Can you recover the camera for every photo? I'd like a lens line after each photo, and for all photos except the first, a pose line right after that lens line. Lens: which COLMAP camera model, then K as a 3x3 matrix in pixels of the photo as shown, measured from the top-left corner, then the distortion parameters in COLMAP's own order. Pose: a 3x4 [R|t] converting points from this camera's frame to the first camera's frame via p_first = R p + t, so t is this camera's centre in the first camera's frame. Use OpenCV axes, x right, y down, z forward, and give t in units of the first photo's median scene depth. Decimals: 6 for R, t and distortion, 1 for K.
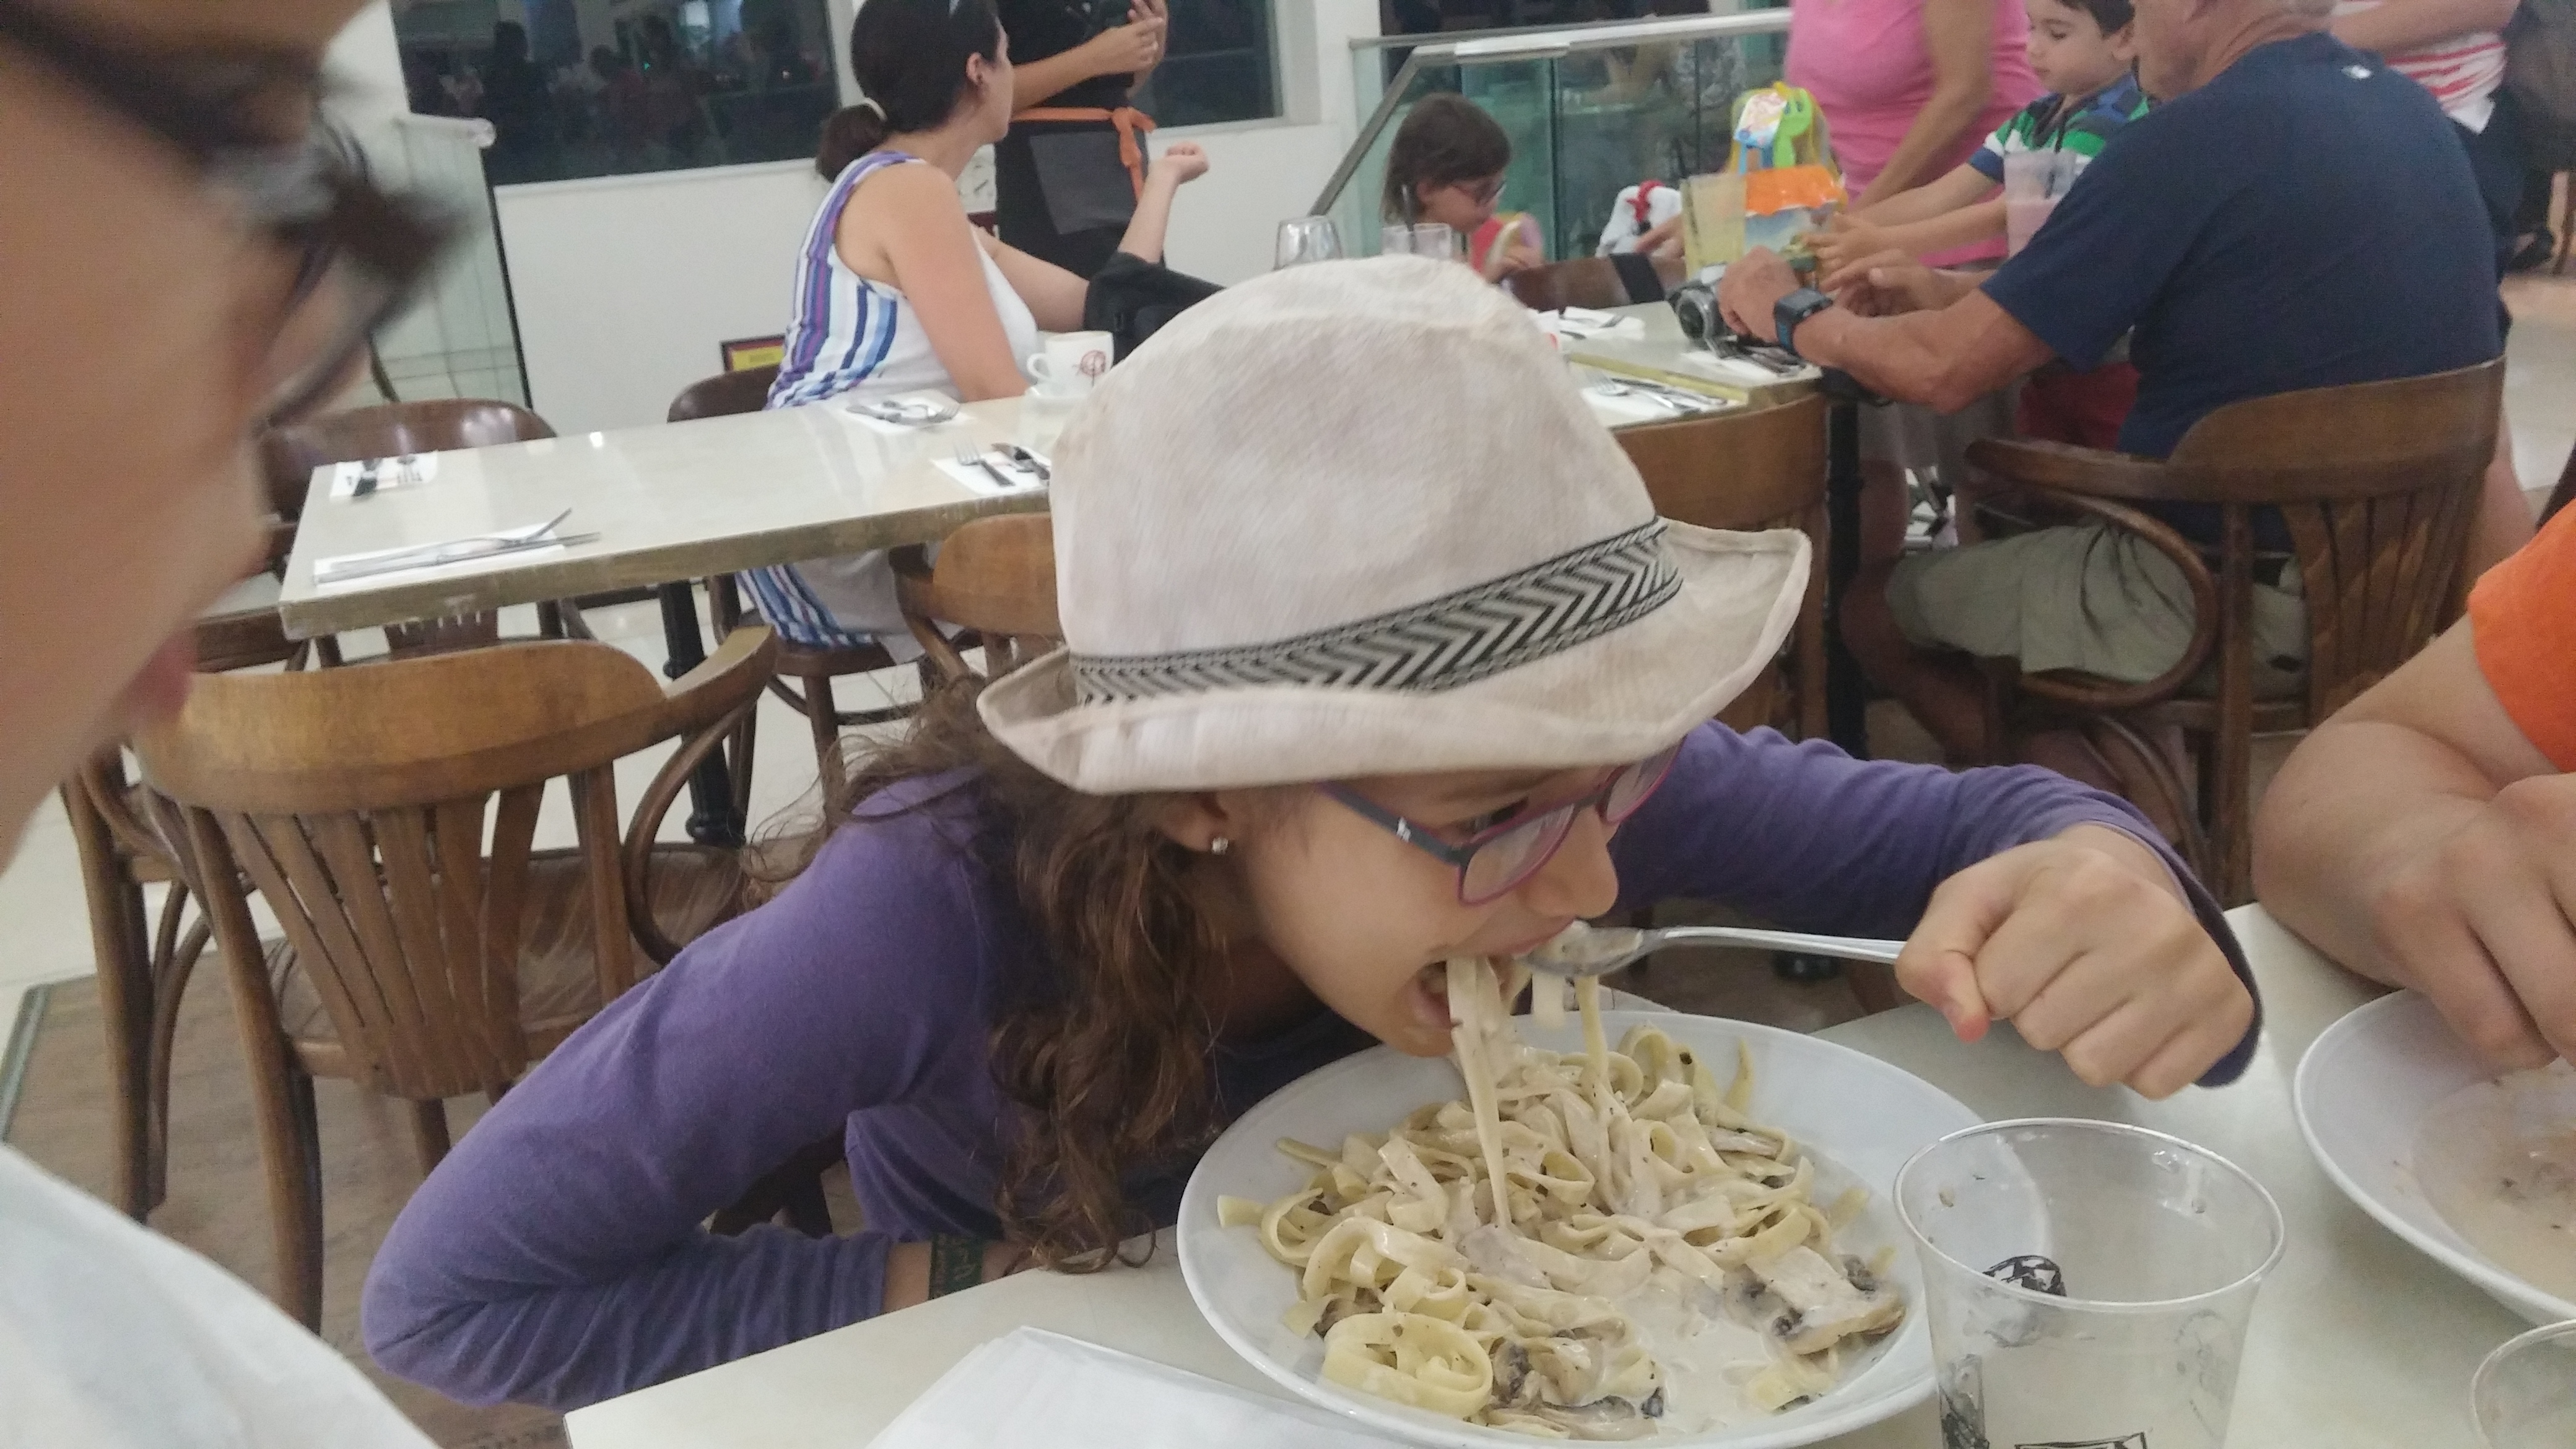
lens RADIAL K [[2191.2, 0, 1258.1], [0, 2191.2, 678.4], [0, 0, 1]] dist [0.060427, -0.065007]
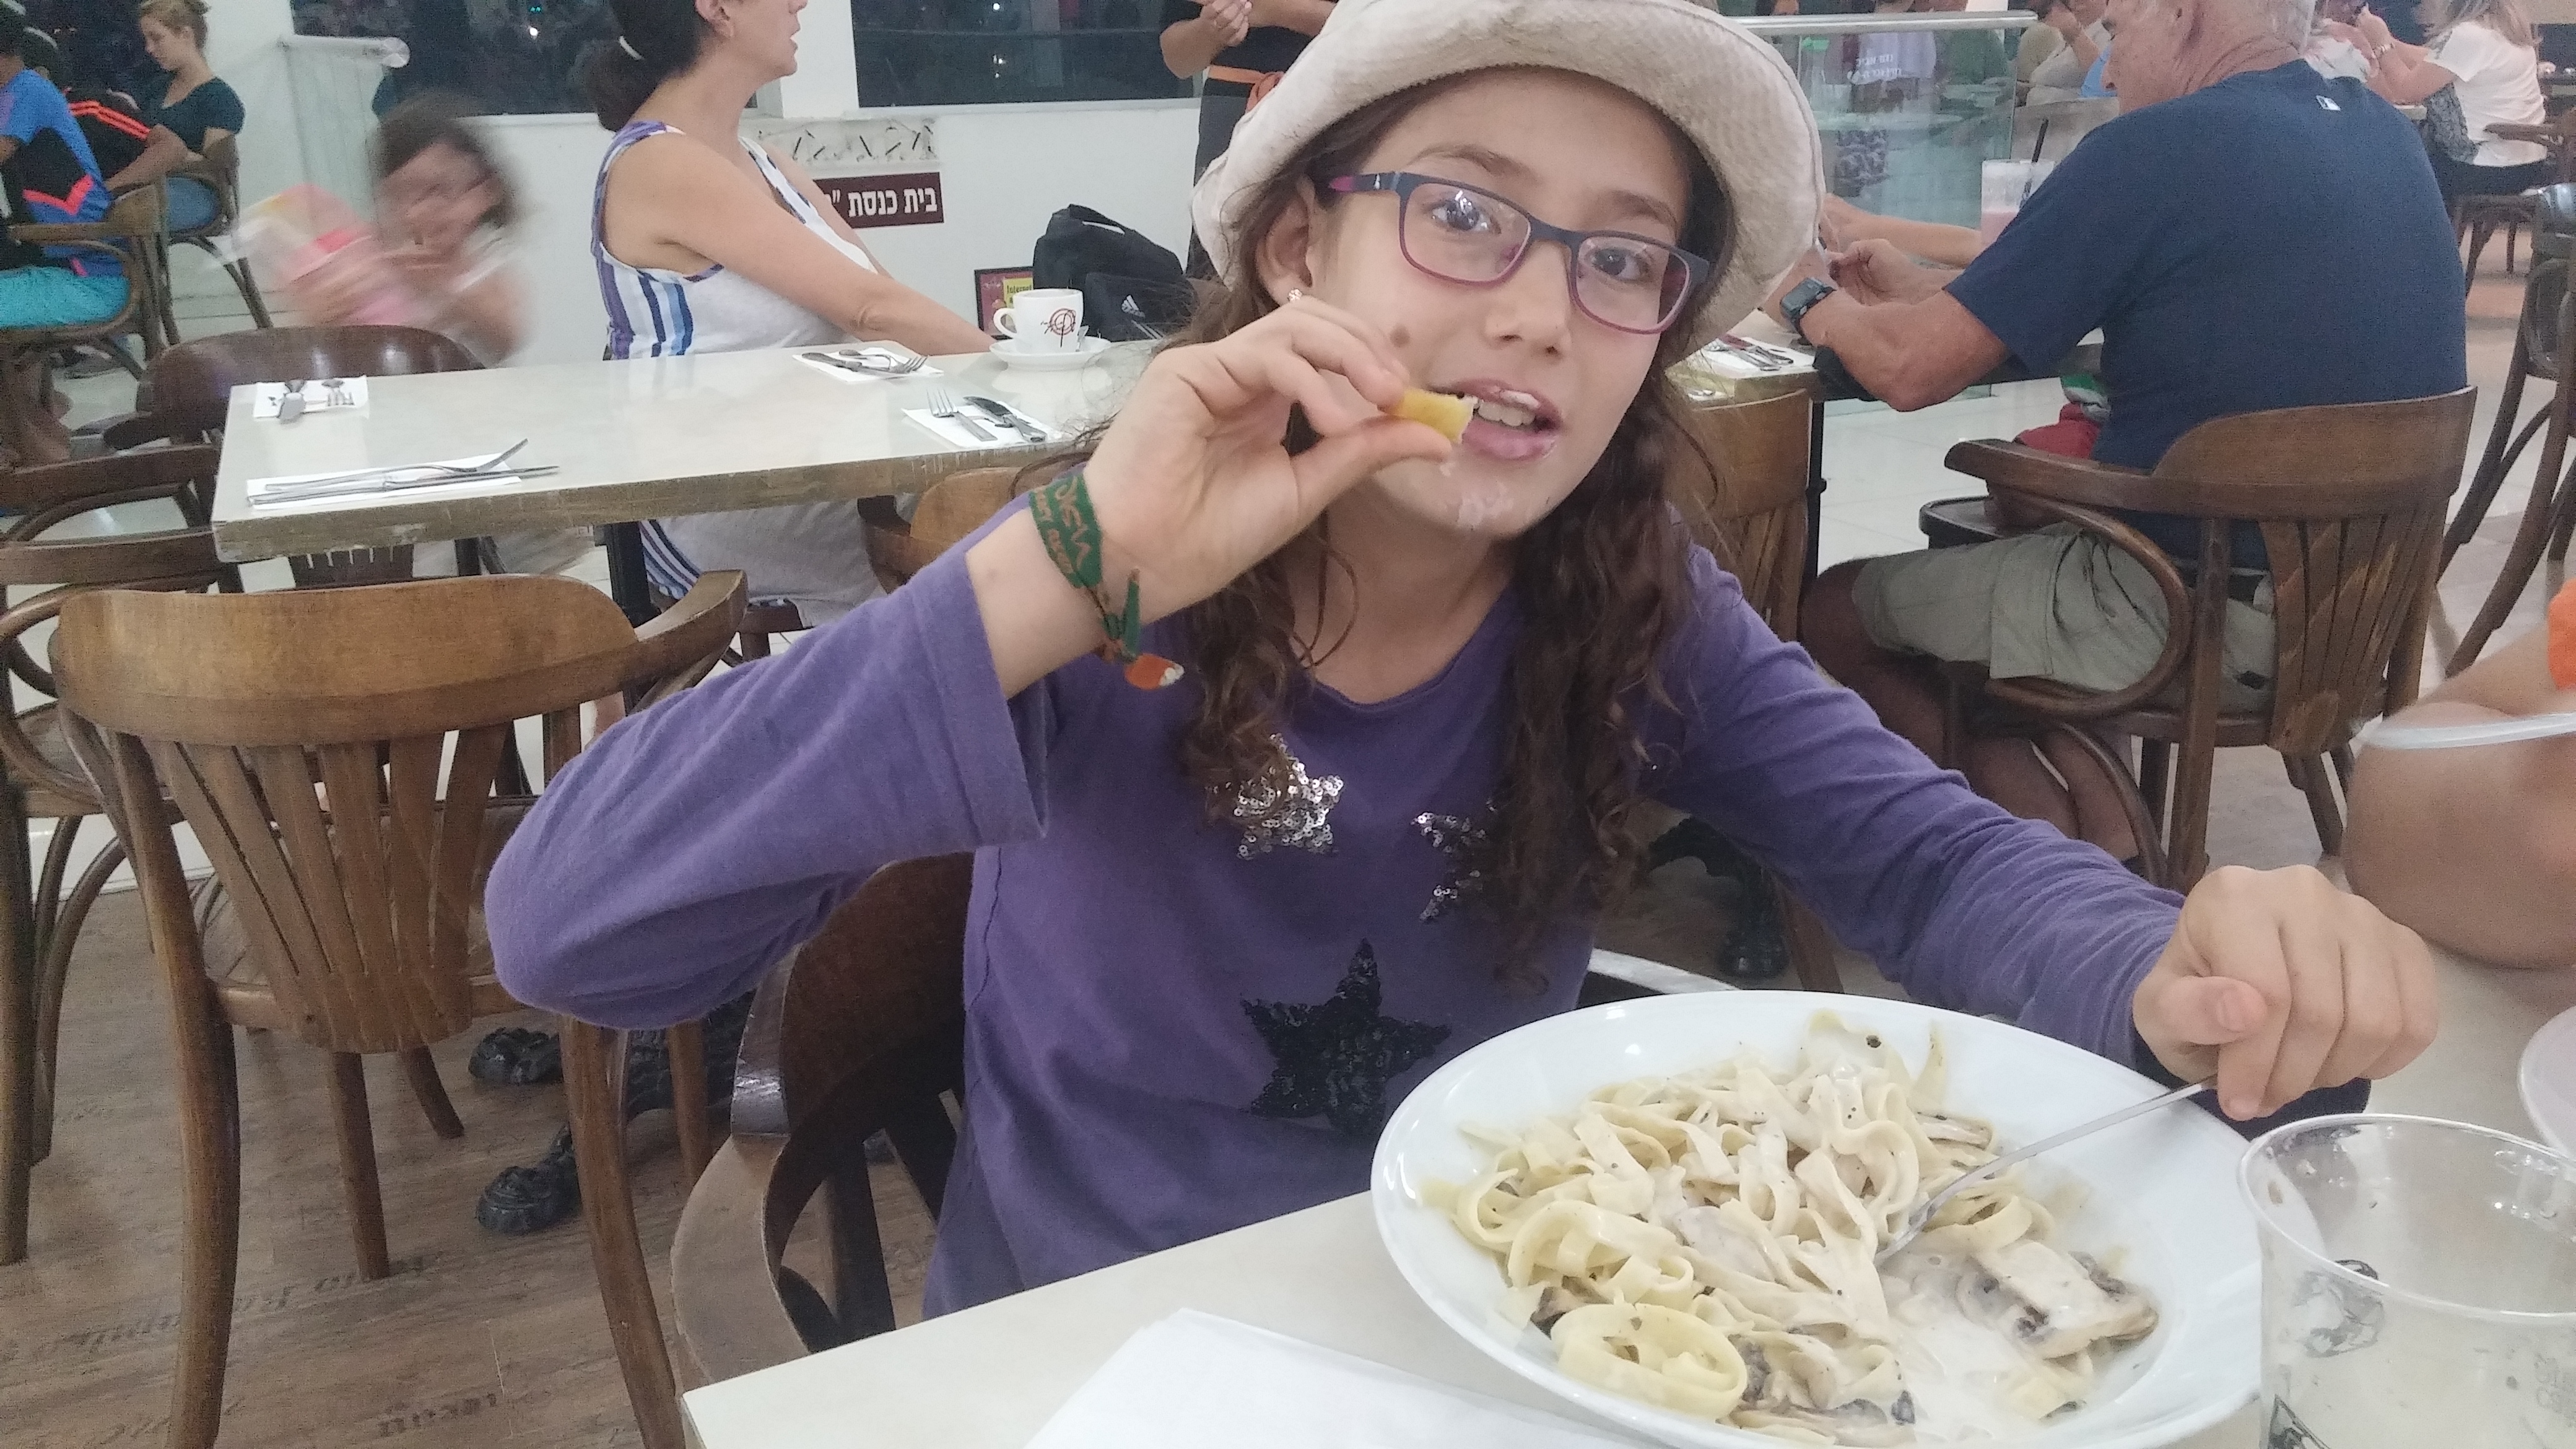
lens RADIAL K [[2191.2, 0, 1279.4], [0, 2191.2, 713.0], [0, 0, 1]] dist [0.060427, -0.065007]
pose [[0.996897, 0.040923, 0.067239, -0.044296], [-0.042253, 0.998936, 0.018479, 0.008640], [-0.066412, -0.021263, 0.997566, 0.027272]]
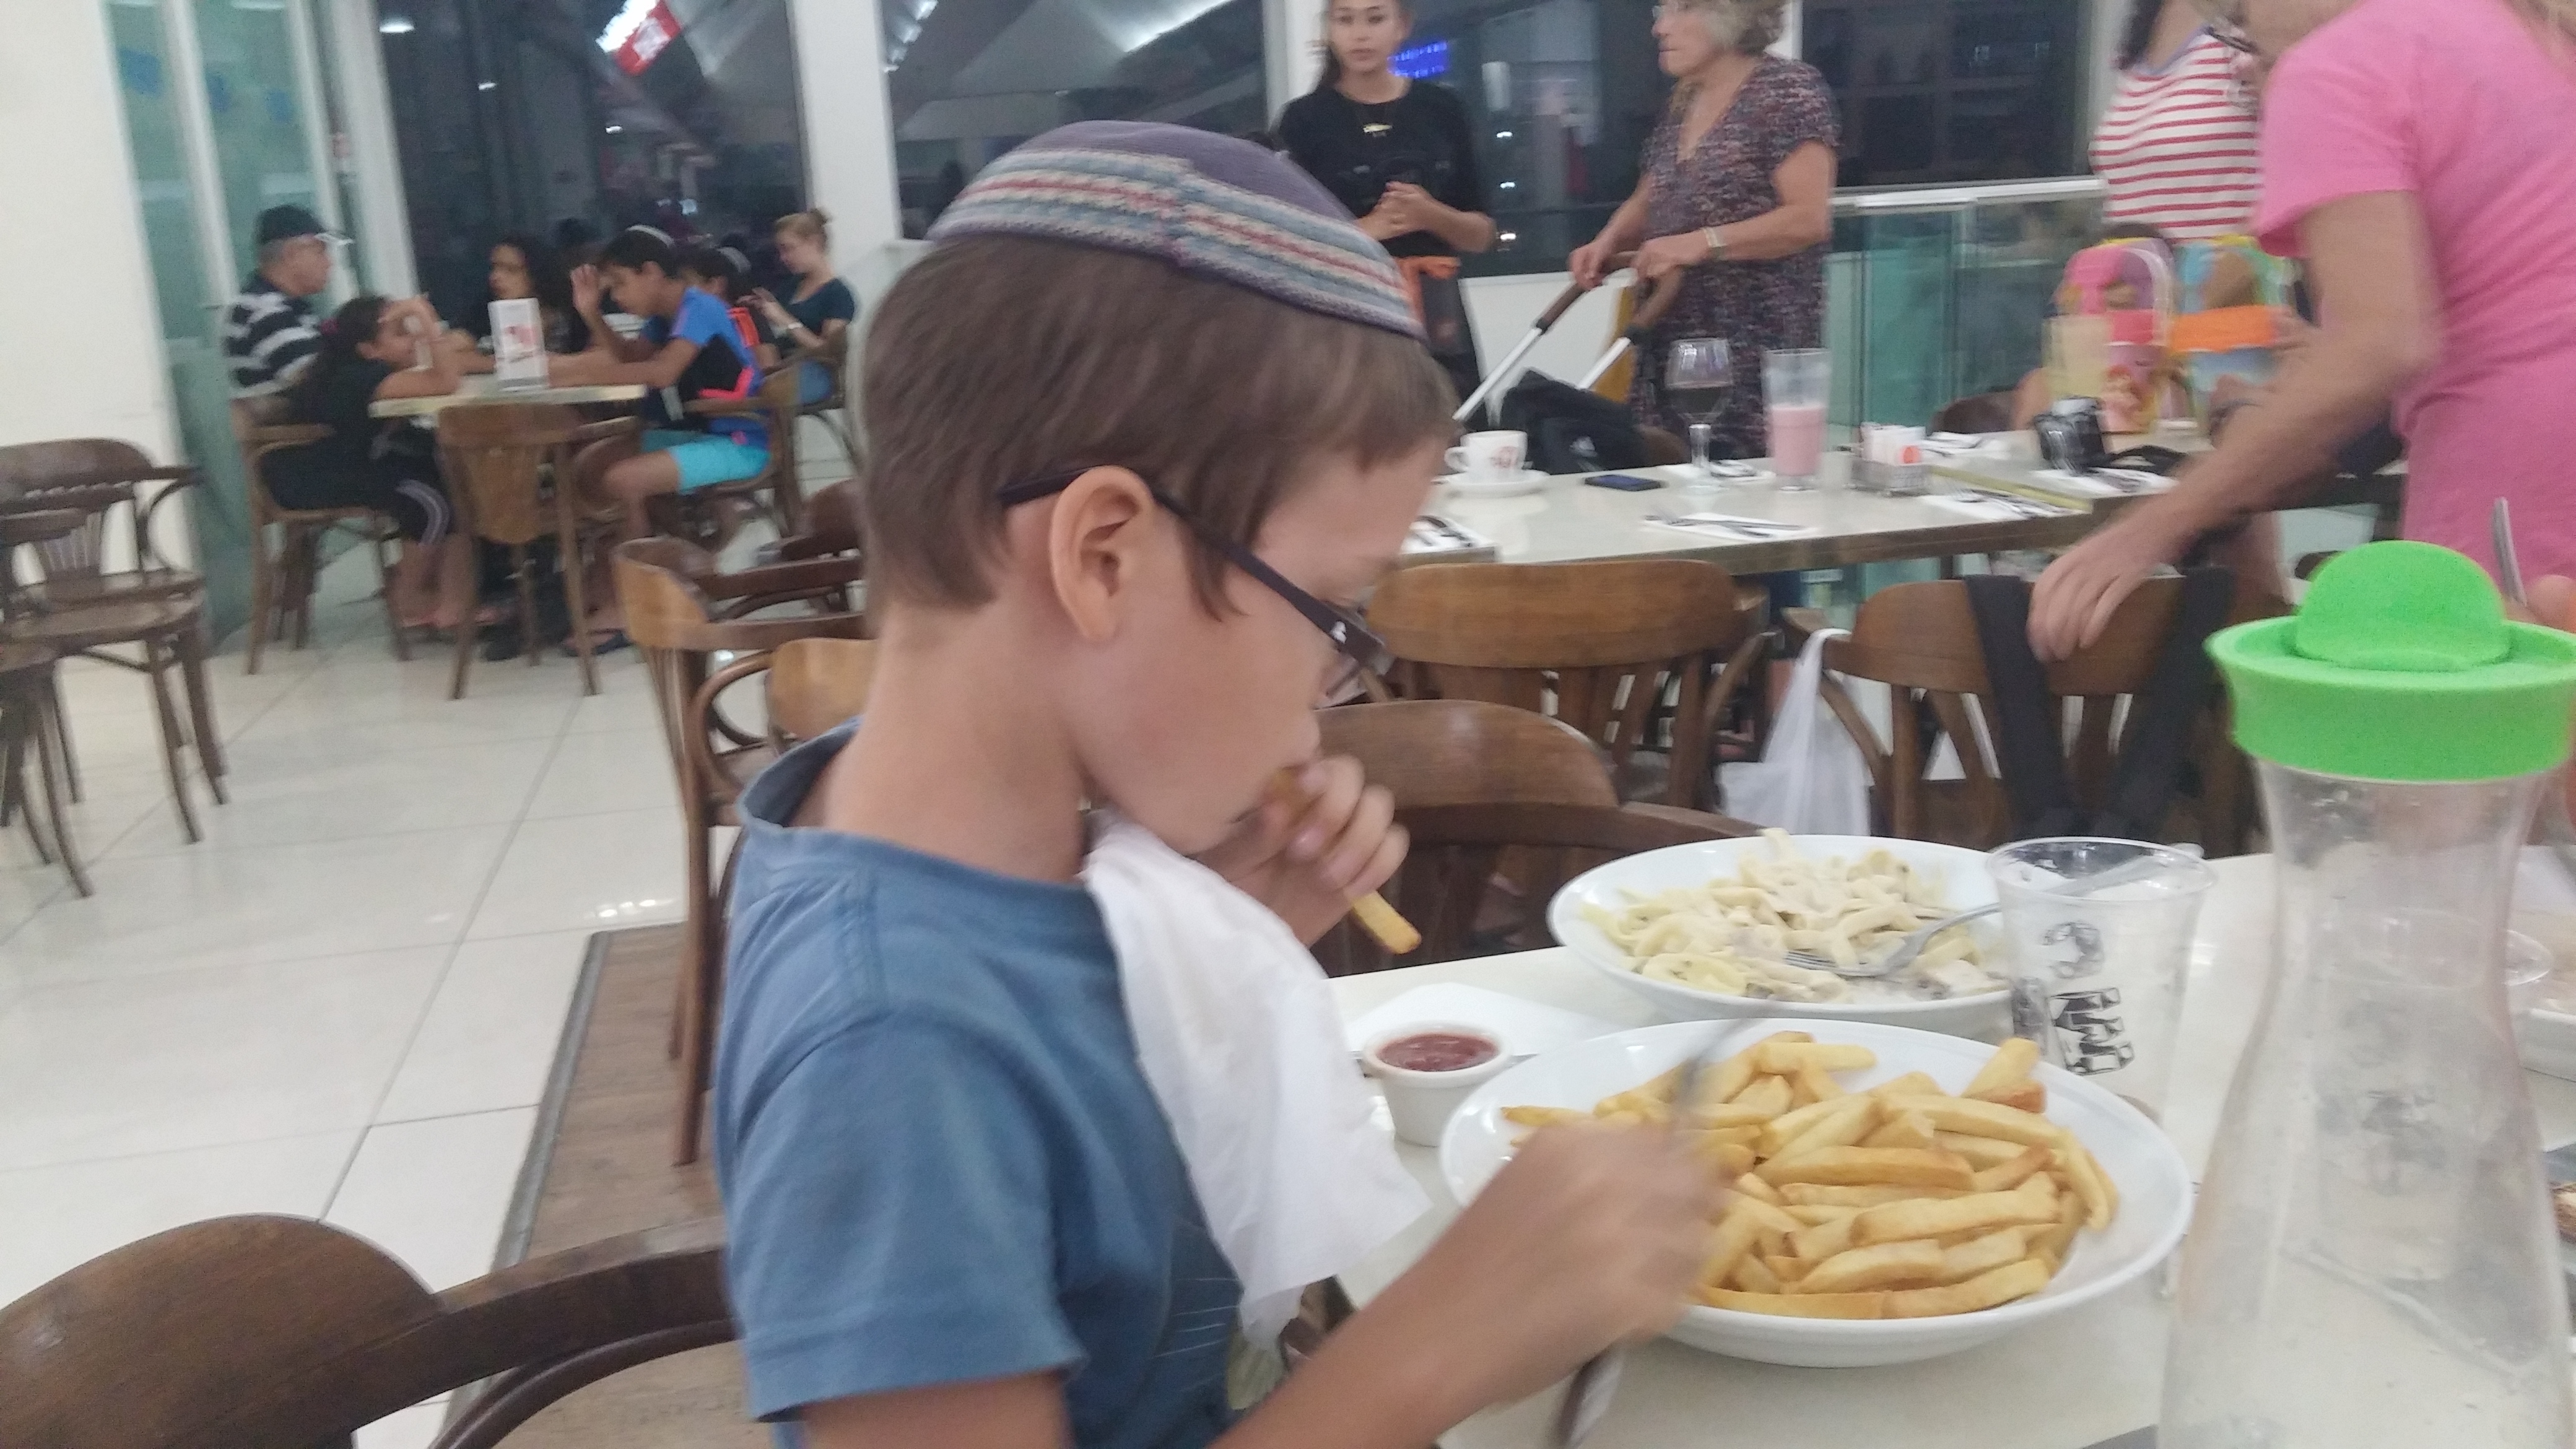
lens RADIAL K [[2191.2, 0, 1239.1], [0, 2191.2, 649.0], [0, 0, 1]] dist [0.060427, -0.065007]
pose [[0.981345, 0.061305, -0.182219, 0.005782], [-0.074725, 0.994903, -0.067711, 0.056072], [0.177139, 0.080064, 0.980924, -0.190112]]
